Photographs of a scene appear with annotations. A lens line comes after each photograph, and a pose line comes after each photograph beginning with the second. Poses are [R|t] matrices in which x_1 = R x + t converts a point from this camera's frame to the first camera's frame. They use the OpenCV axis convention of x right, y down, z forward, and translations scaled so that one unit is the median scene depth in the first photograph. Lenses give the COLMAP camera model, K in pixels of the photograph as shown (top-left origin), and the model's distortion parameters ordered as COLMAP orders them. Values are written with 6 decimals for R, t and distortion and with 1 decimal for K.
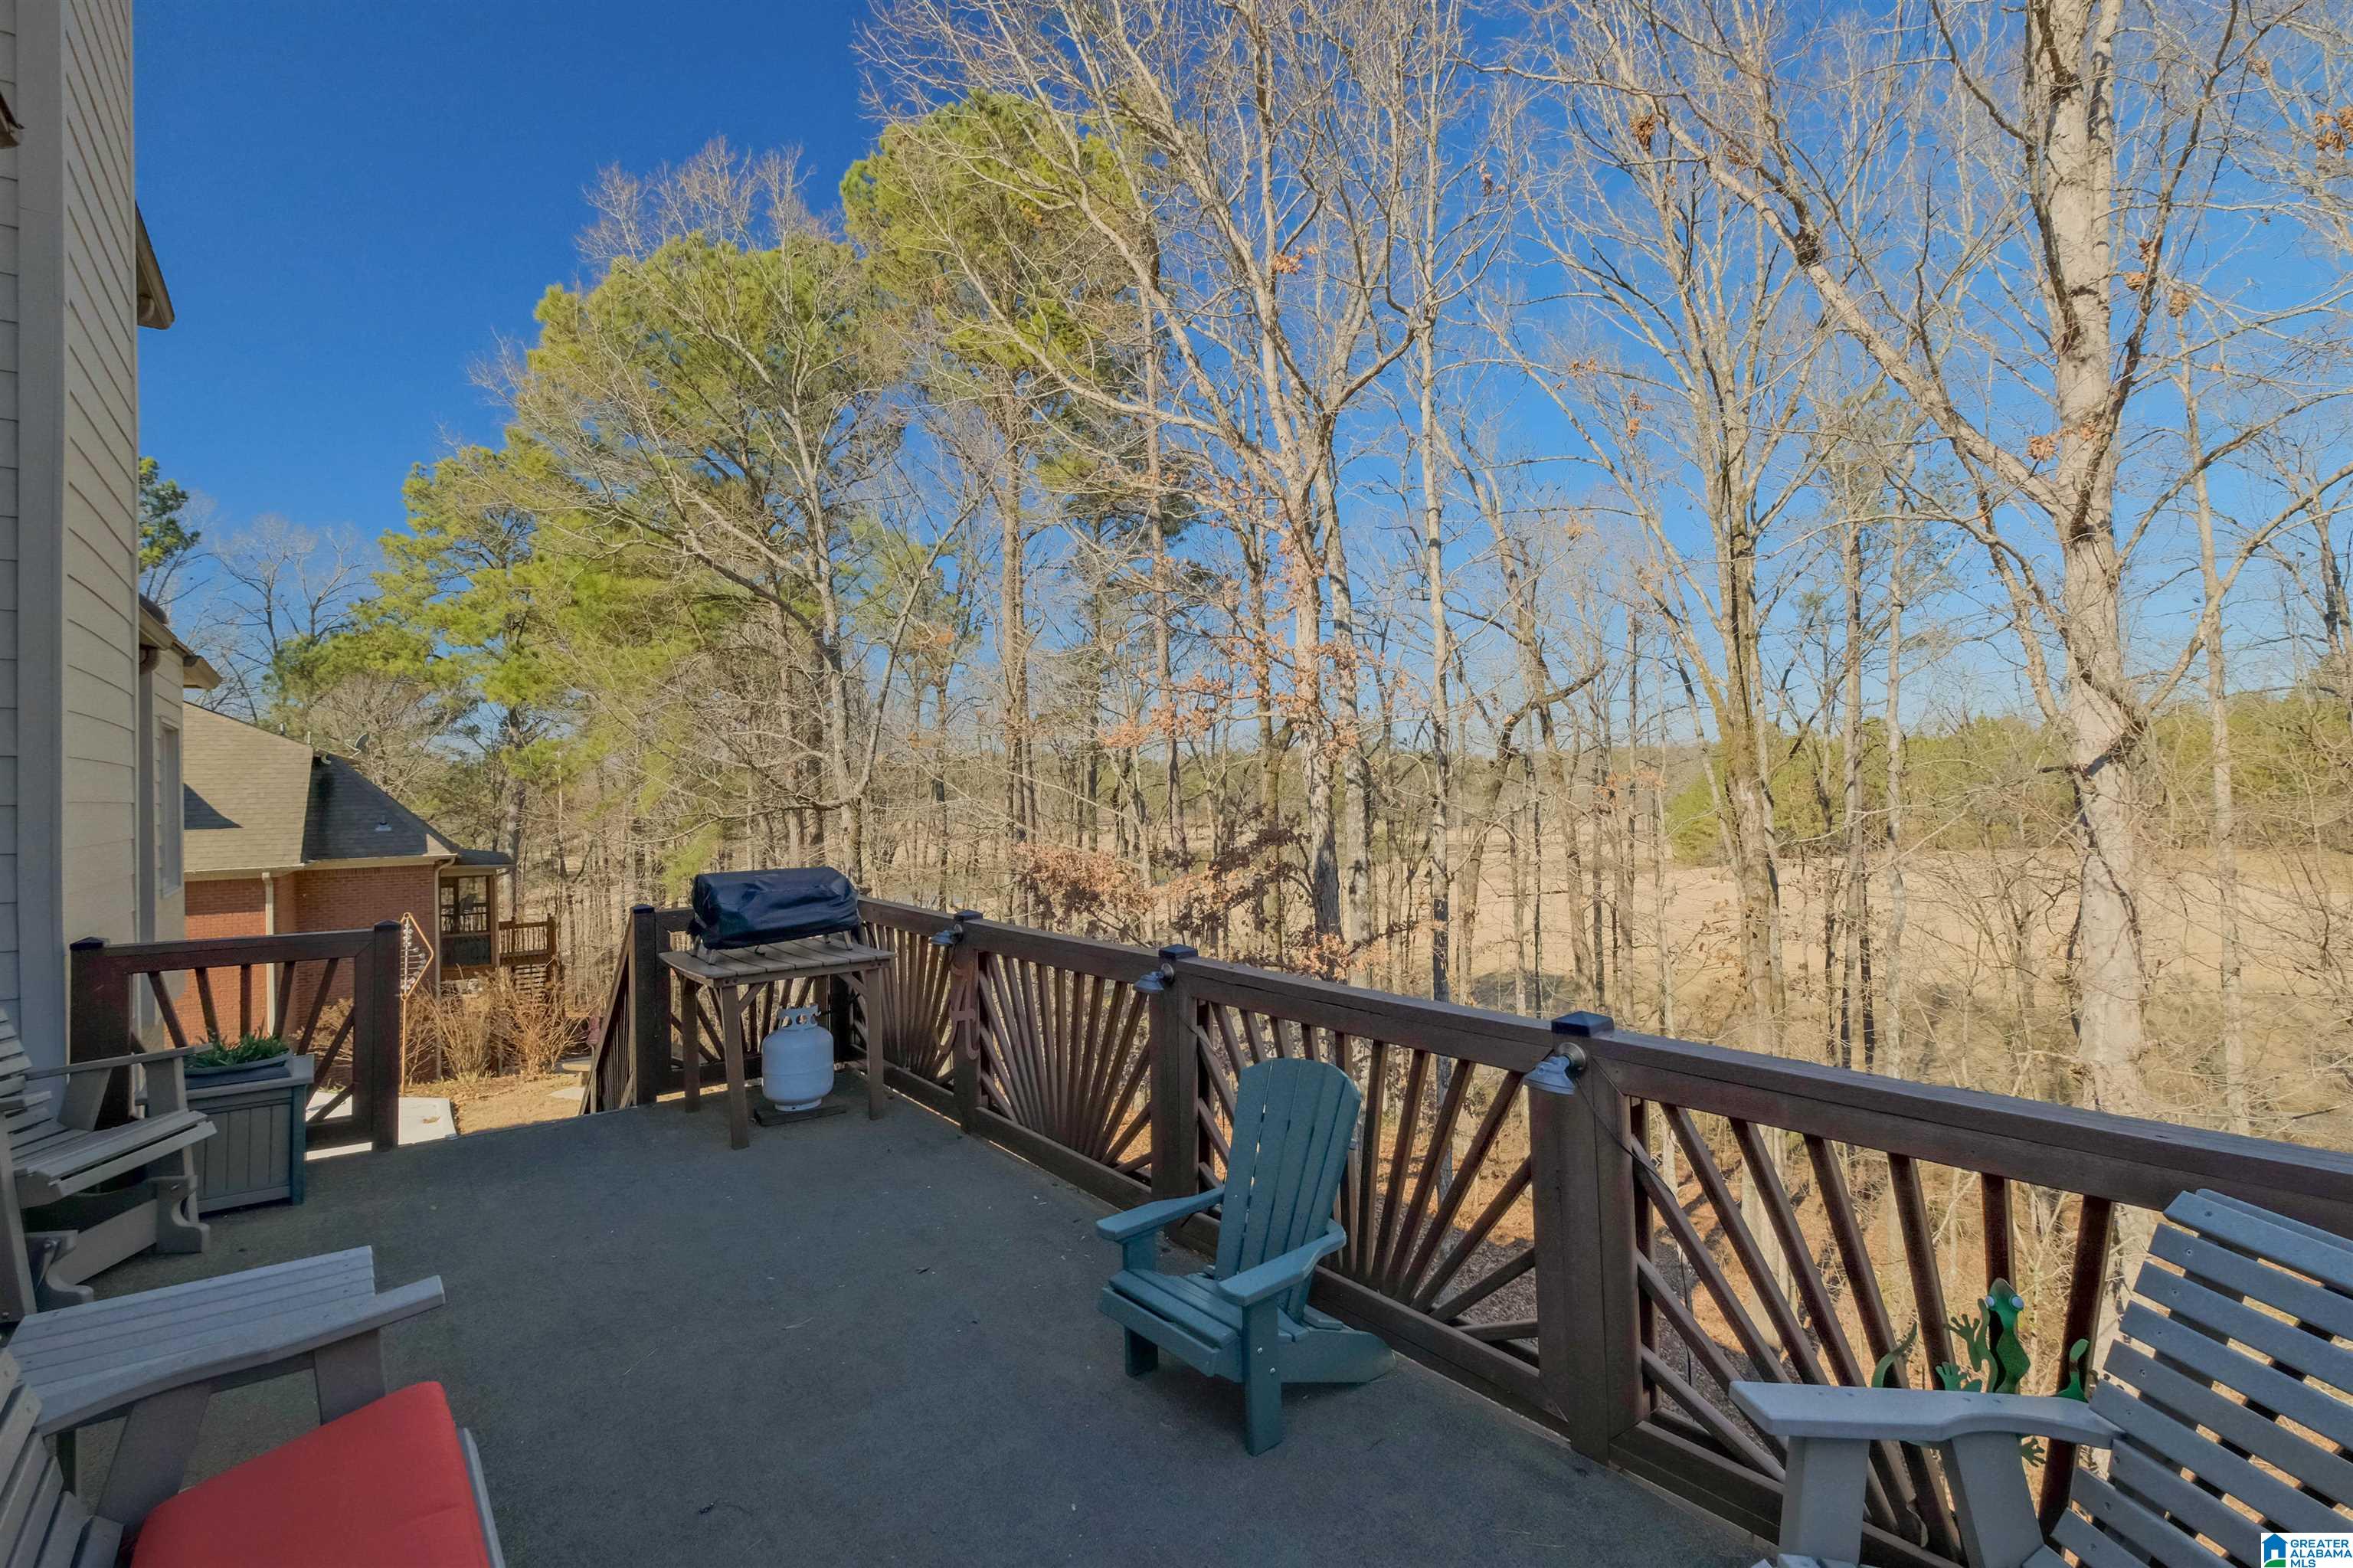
lens RADIAL K [[1076.9, 0, 1171.5], [0, 1076.9, 778.5], [0, 0, 1]] dist [0.000002, -0.000214]
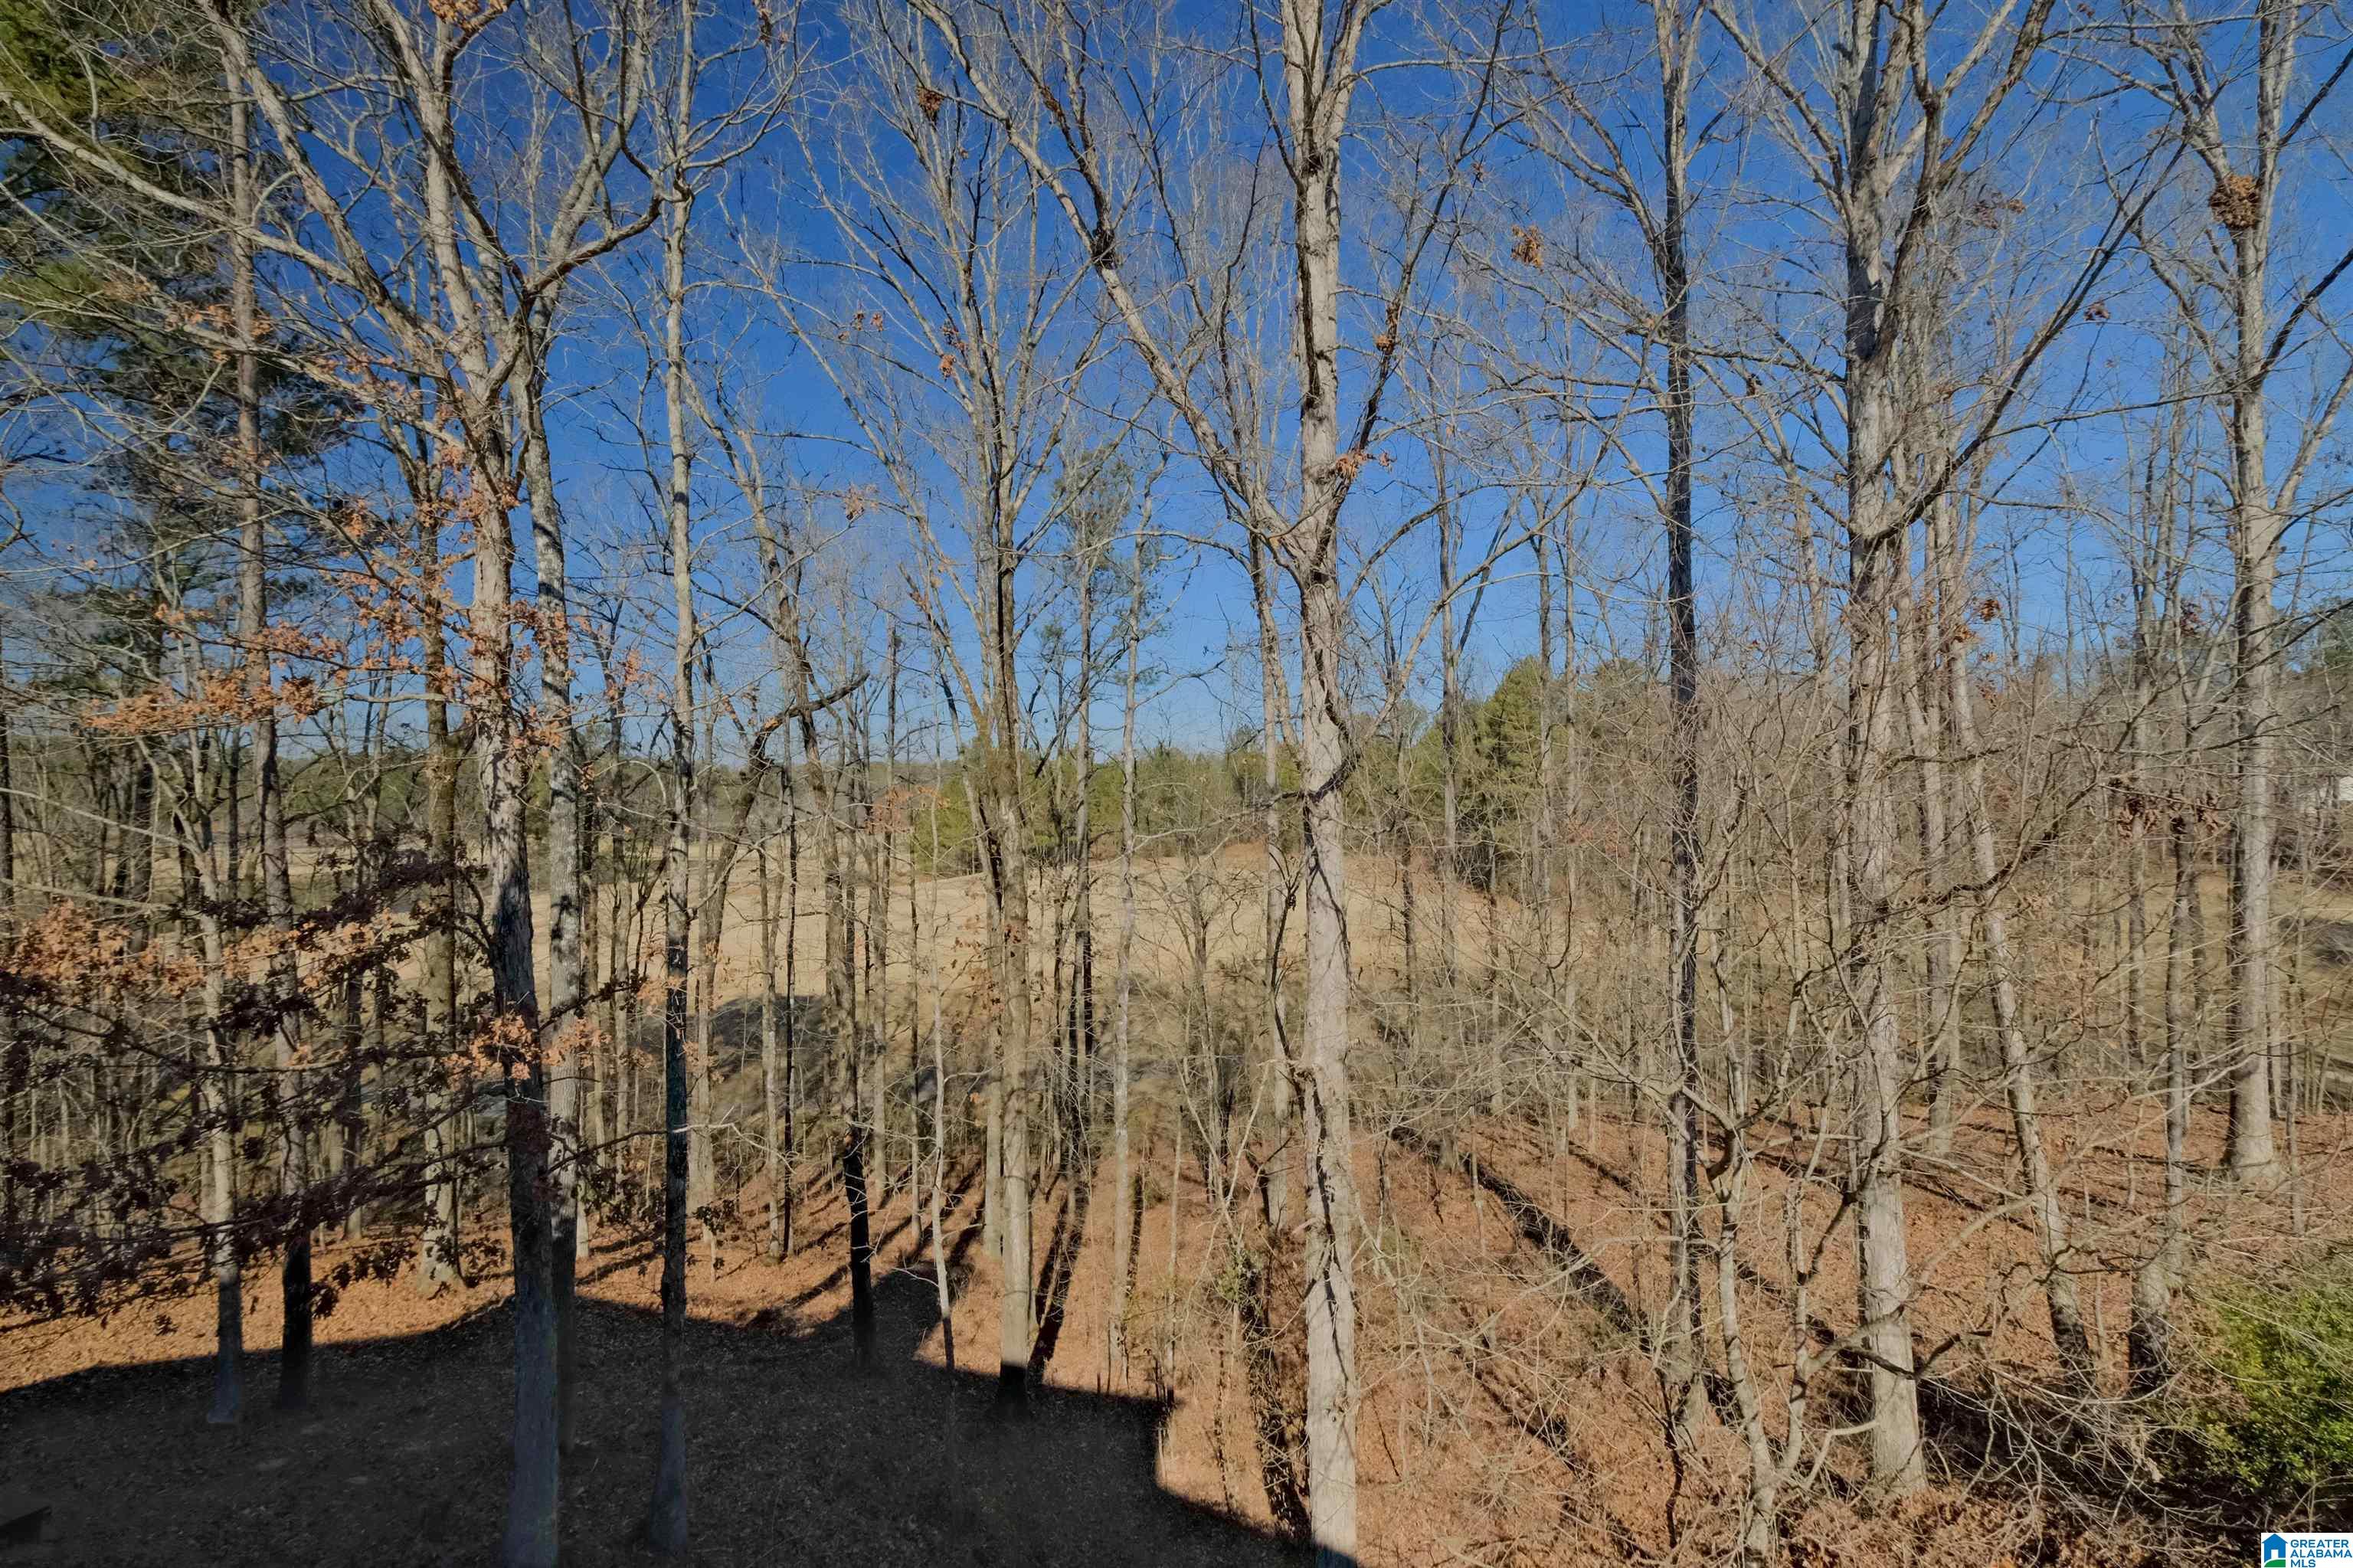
lens RADIAL K [[1076.9, 0, 1169.7], [0, 1076.9, 783.7], [0, 0, 1]] dist [0.000002, -0.000214]
pose [[0.783447, 0.022468, 0.621052, 0.030798], [-0.018439, 0.999747, -0.012908, -0.002187], [-0.621185, -0.001339, 0.783663, 0.123348]]
